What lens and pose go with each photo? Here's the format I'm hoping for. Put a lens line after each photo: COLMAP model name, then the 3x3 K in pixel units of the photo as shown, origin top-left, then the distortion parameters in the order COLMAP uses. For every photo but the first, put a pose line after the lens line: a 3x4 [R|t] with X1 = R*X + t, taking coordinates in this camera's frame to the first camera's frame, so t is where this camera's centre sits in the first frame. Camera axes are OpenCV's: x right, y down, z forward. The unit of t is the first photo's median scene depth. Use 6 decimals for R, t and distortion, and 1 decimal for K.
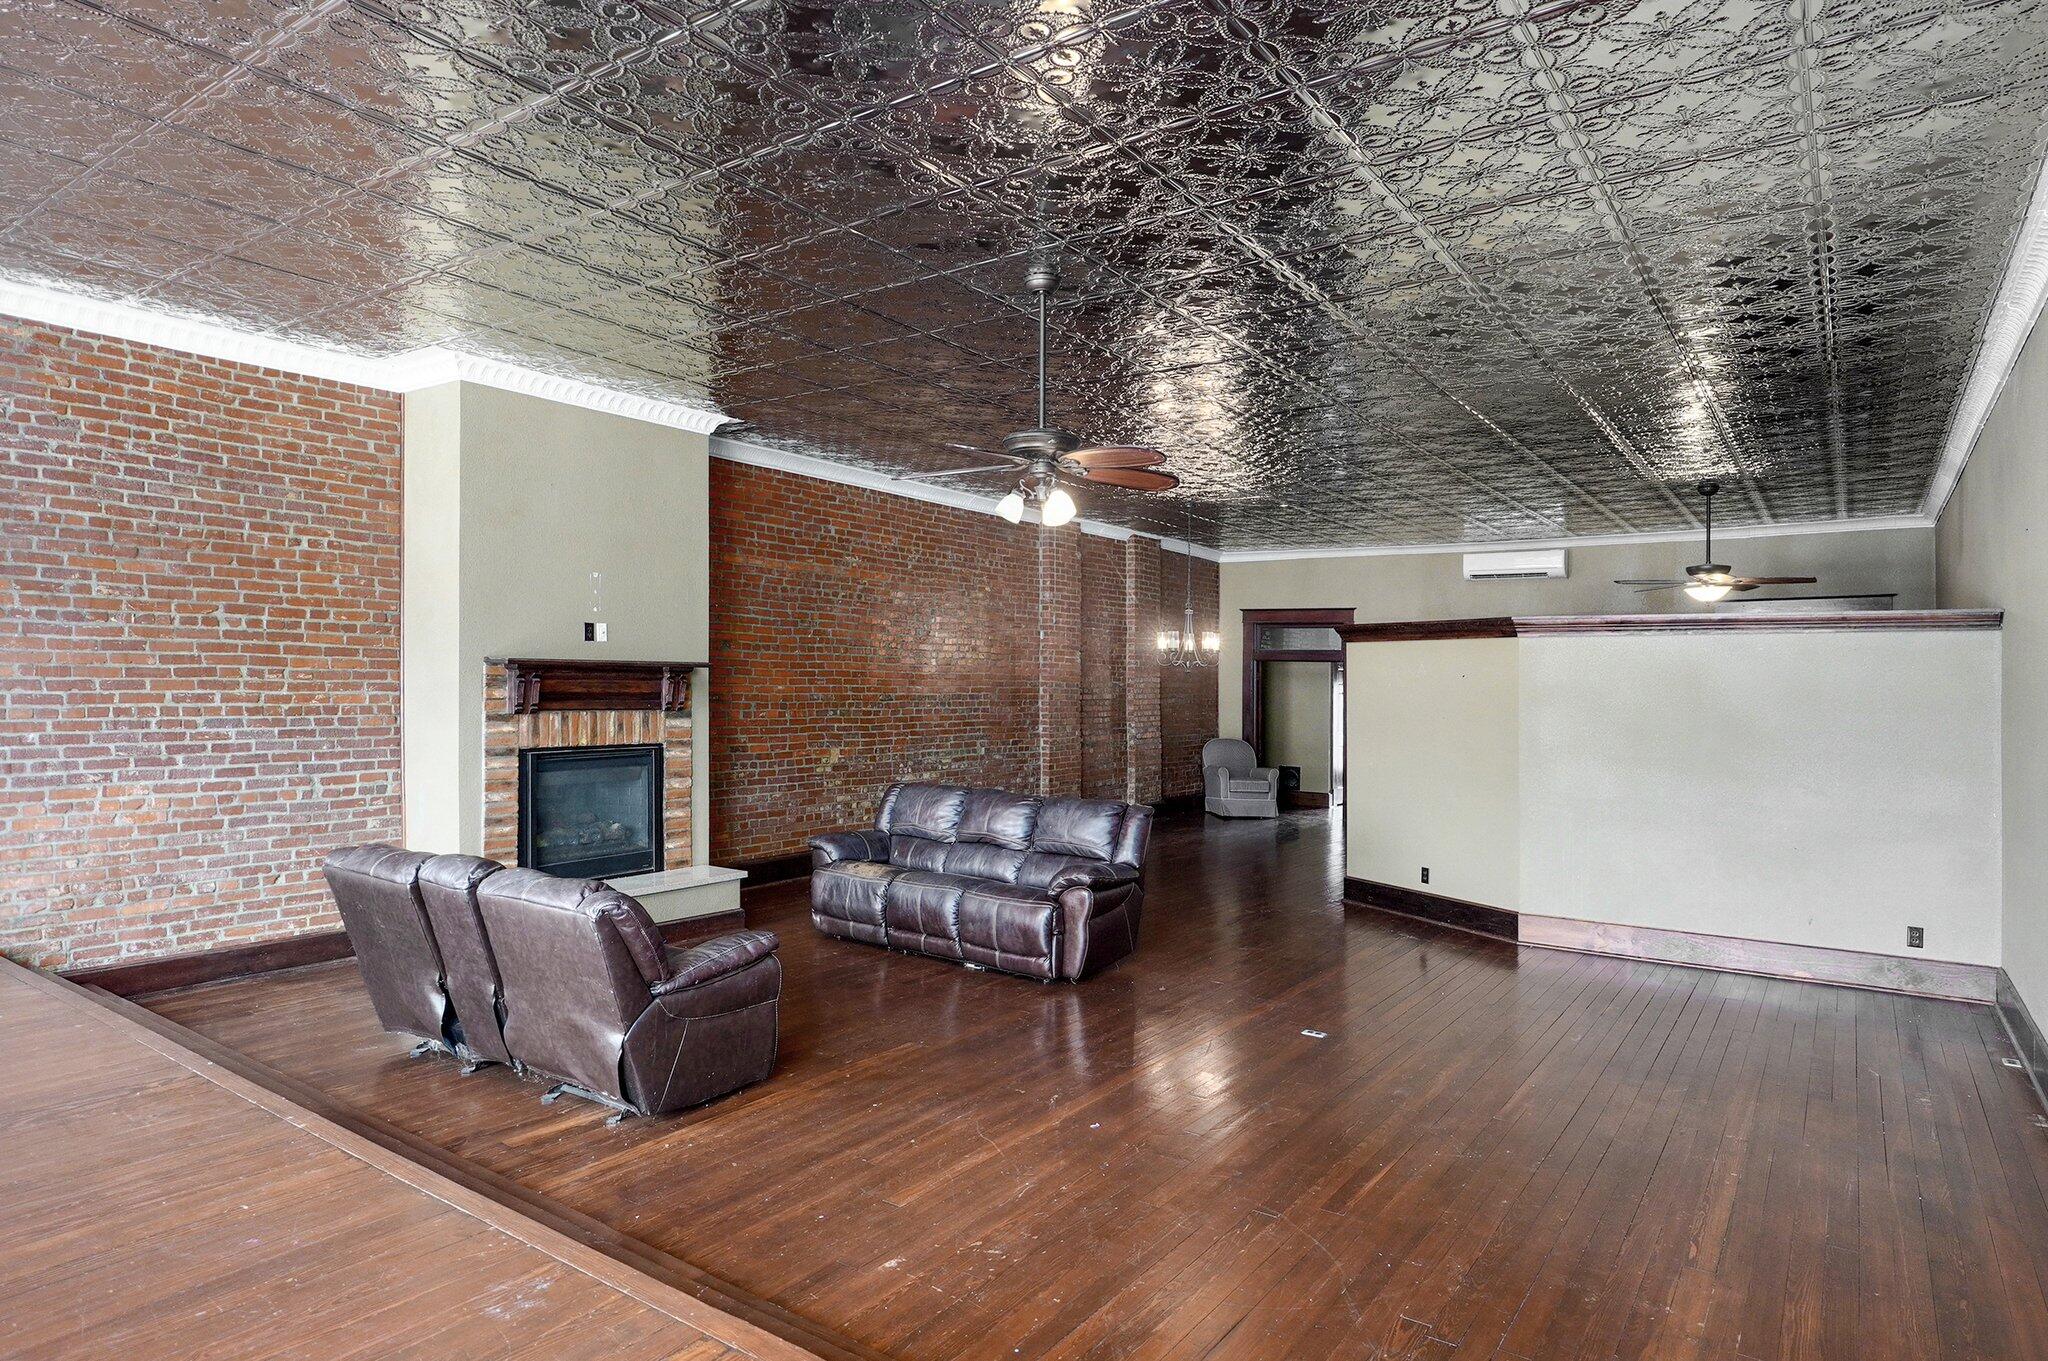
lens RADIAL K [[1170.5, 0, 1029.5], [0, 1170.5, 648.7], [0, 0, 1]] dist [0.006071, 0.001364]
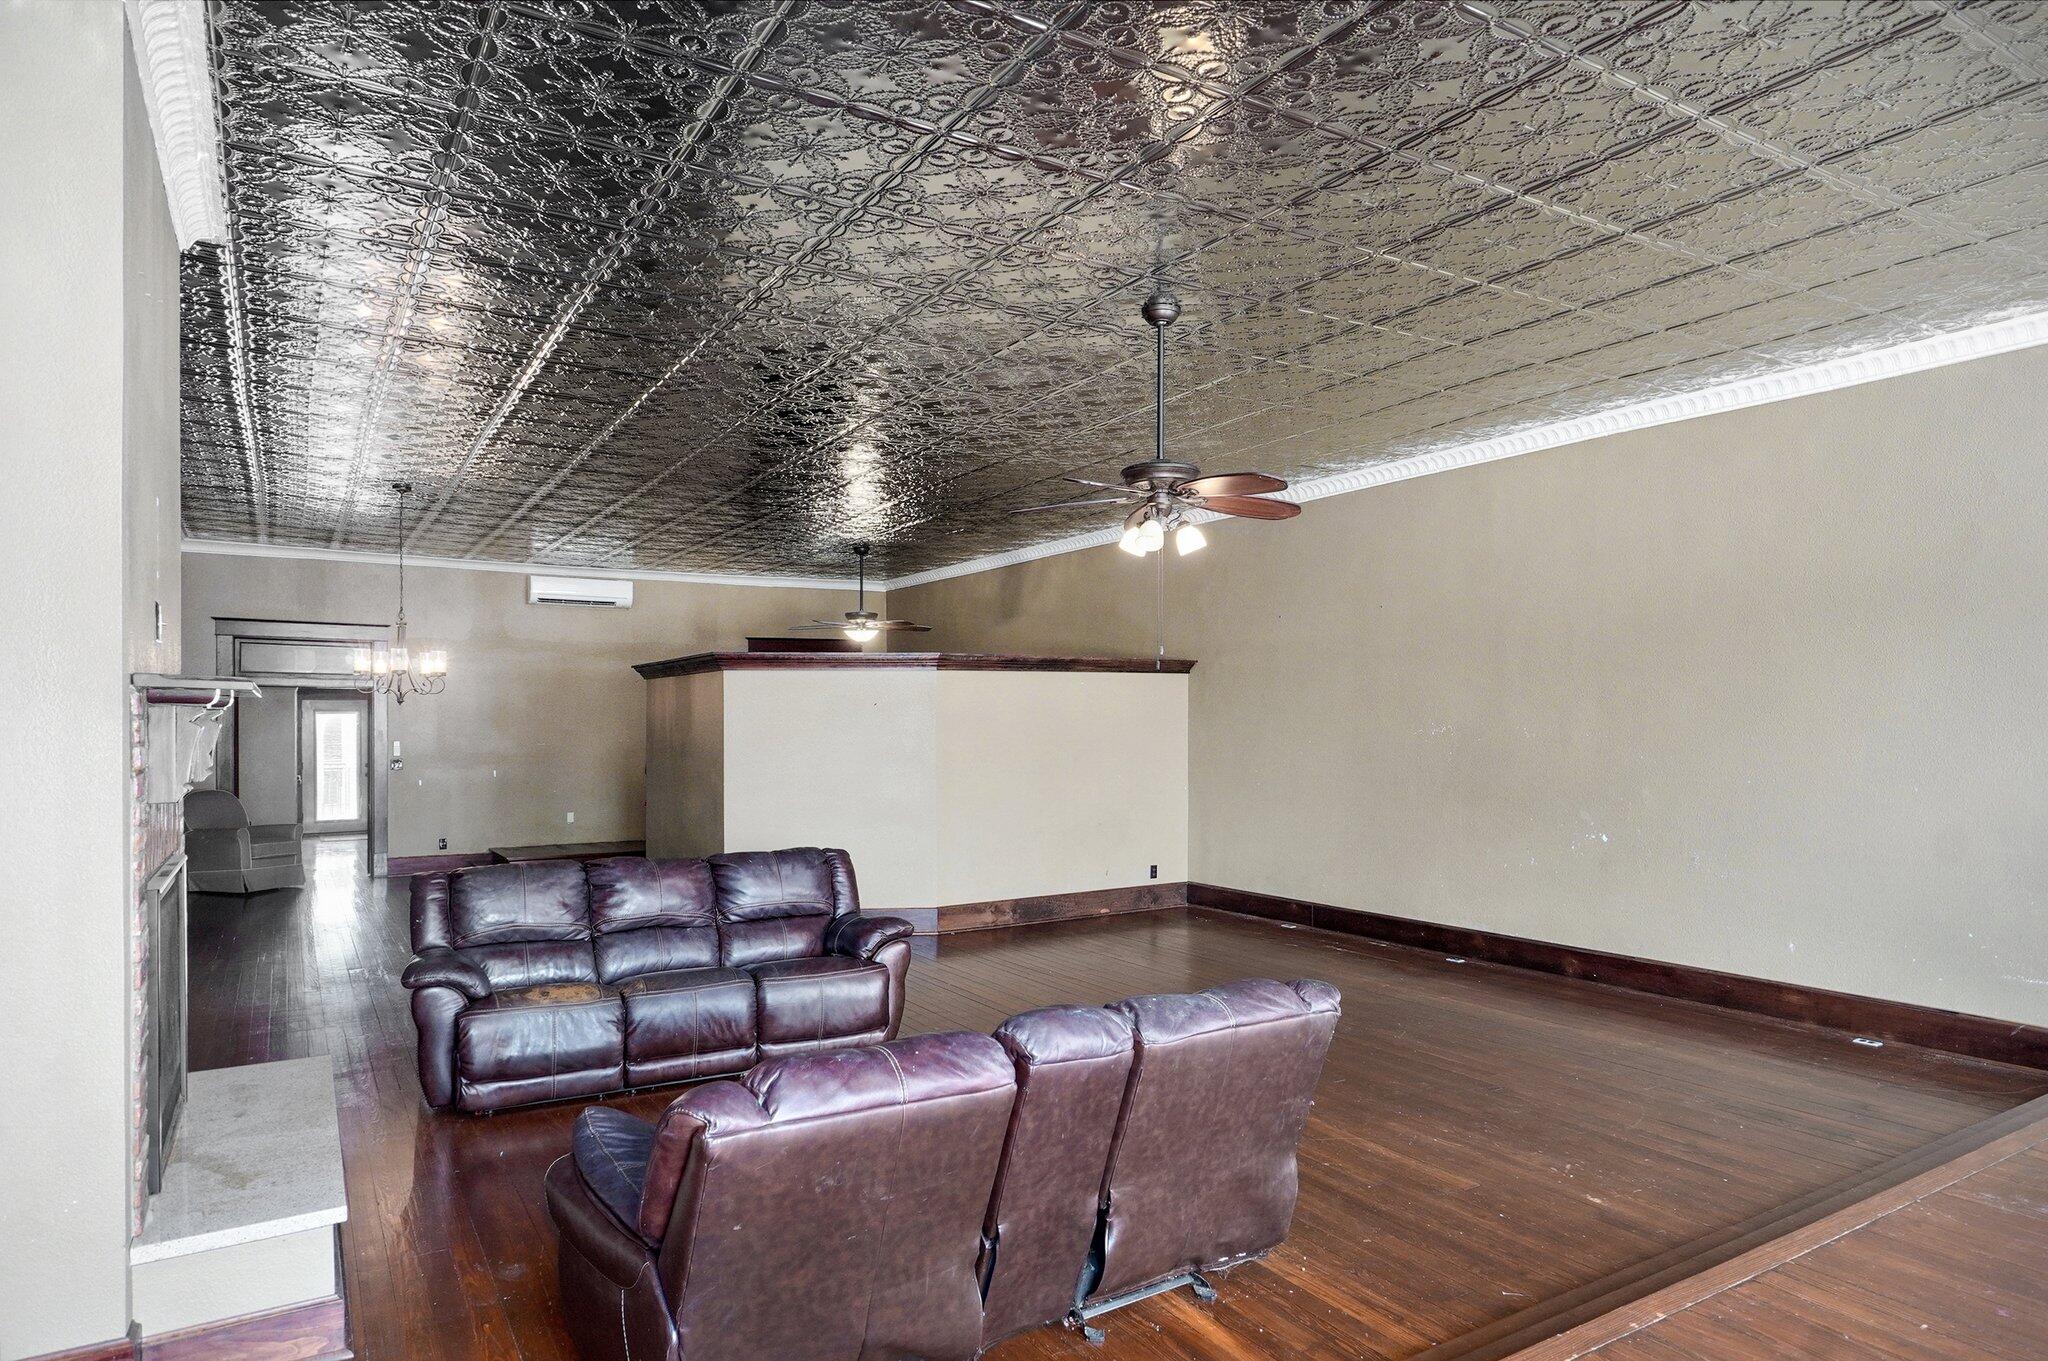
lens RADIAL K [[1190.4, 0, 1023.7], [0, 1190.4, 708.4], [0, 0, 1]] dist [0.004169, -0.000621]
pose [[0.387854, -0.006089, 0.921701, -1.169226], [-0.017601, 0.999747, 0.014011, 0.018885], [-0.921553, -0.021657, 0.387649, 0.870915]]
